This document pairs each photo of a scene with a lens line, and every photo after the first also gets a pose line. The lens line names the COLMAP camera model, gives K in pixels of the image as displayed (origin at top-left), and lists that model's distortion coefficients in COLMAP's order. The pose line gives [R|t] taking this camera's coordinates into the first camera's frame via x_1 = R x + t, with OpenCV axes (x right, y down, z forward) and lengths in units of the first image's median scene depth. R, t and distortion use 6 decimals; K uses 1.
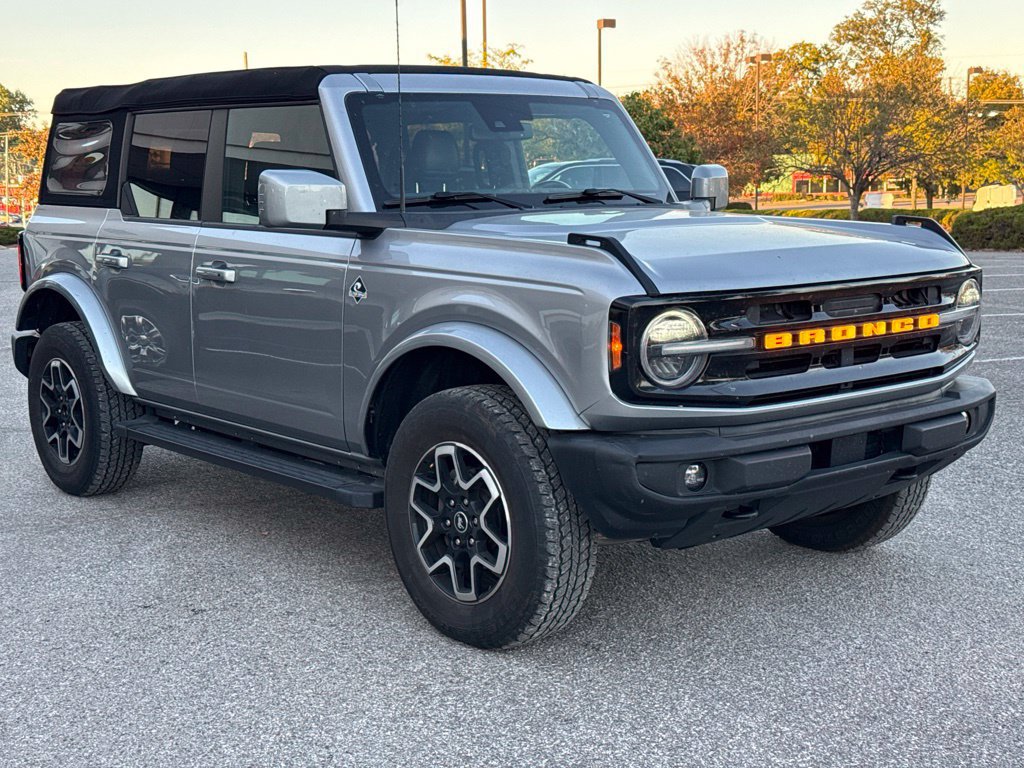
lens RADIAL K [[1441.9, 0, 512.0], [0, 1441.9, 384.0], [0, 0, 1]] dist [0.160077, -0.191627]
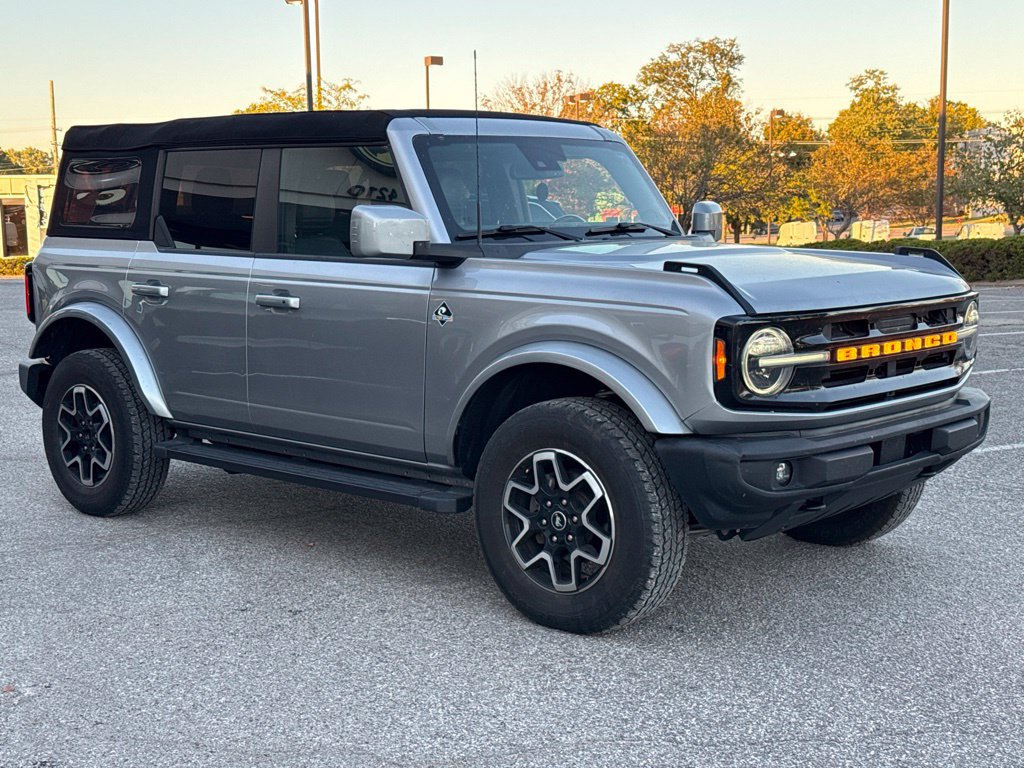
lens RADIAL K [[1441.9, 0, 512.0], [0, 1441.9, 384.0], [0, 0, 1]] dist [0.160077, -0.191627]
pose [[0.991585, -0.011702, 0.128925, -0.196557], [0.014651, 0.999652, -0.021951, 0.013044], [-0.128624, 0.023656, 0.991411, -0.093856]]
